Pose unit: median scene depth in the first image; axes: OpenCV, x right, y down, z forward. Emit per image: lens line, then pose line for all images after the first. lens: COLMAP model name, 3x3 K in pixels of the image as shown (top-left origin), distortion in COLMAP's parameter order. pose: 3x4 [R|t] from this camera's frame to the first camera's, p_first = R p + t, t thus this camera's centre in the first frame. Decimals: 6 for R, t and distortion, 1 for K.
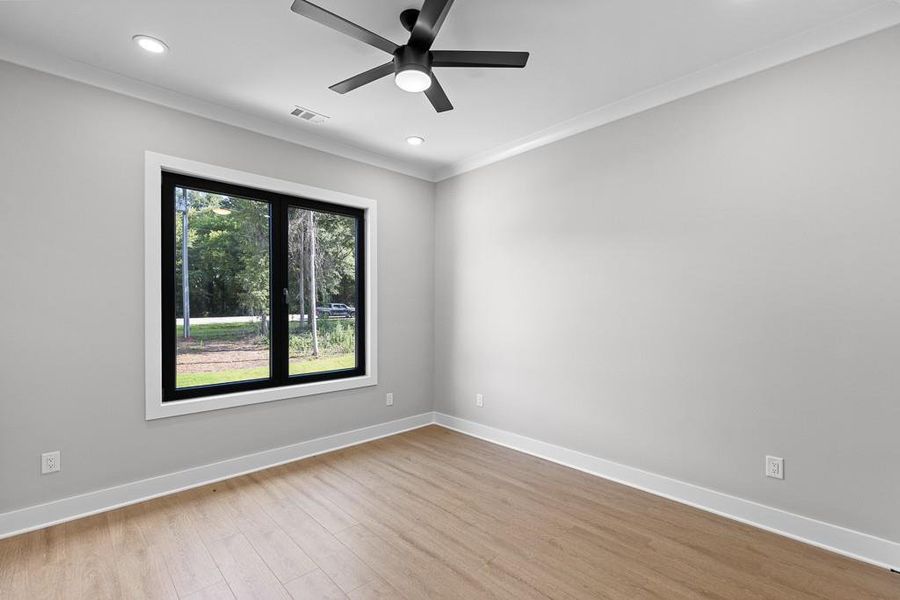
lens RADIAL K [[412.0, 0, 456.3], [0, 412.0, 306.1], [0, 0, 1]] dist [-0.011526, -0.000376]
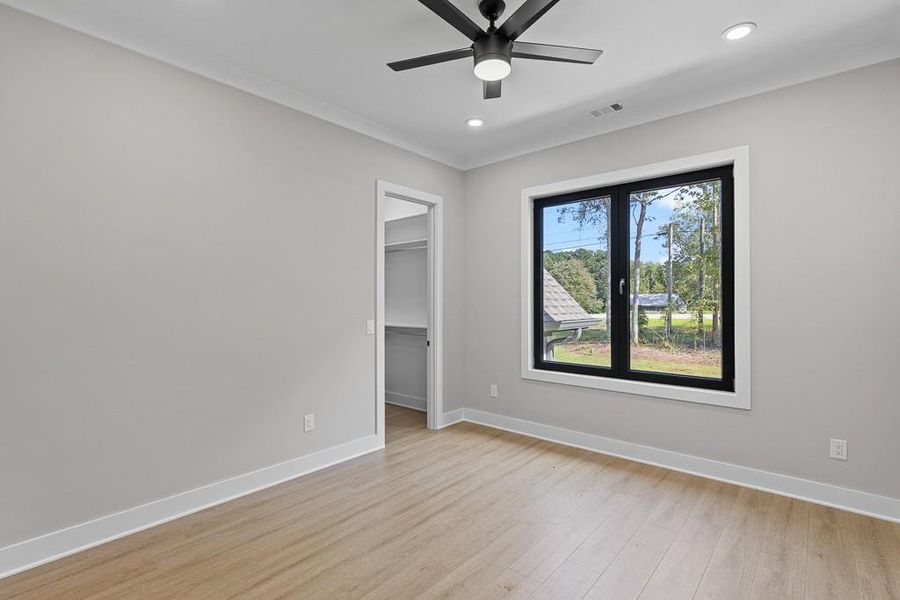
lens RADIAL K [[412.0, 0, 457.6], [0, 412.0, 301.7], [0, 0, 1]] dist [-0.011526, -0.000376]
pose [[0.079799, 0.005085, -0.996798, 0.573799], [0.011039, 0.999921, 0.005984, -0.000543], [0.996750, -0.011481, 0.079737, 0.584321]]
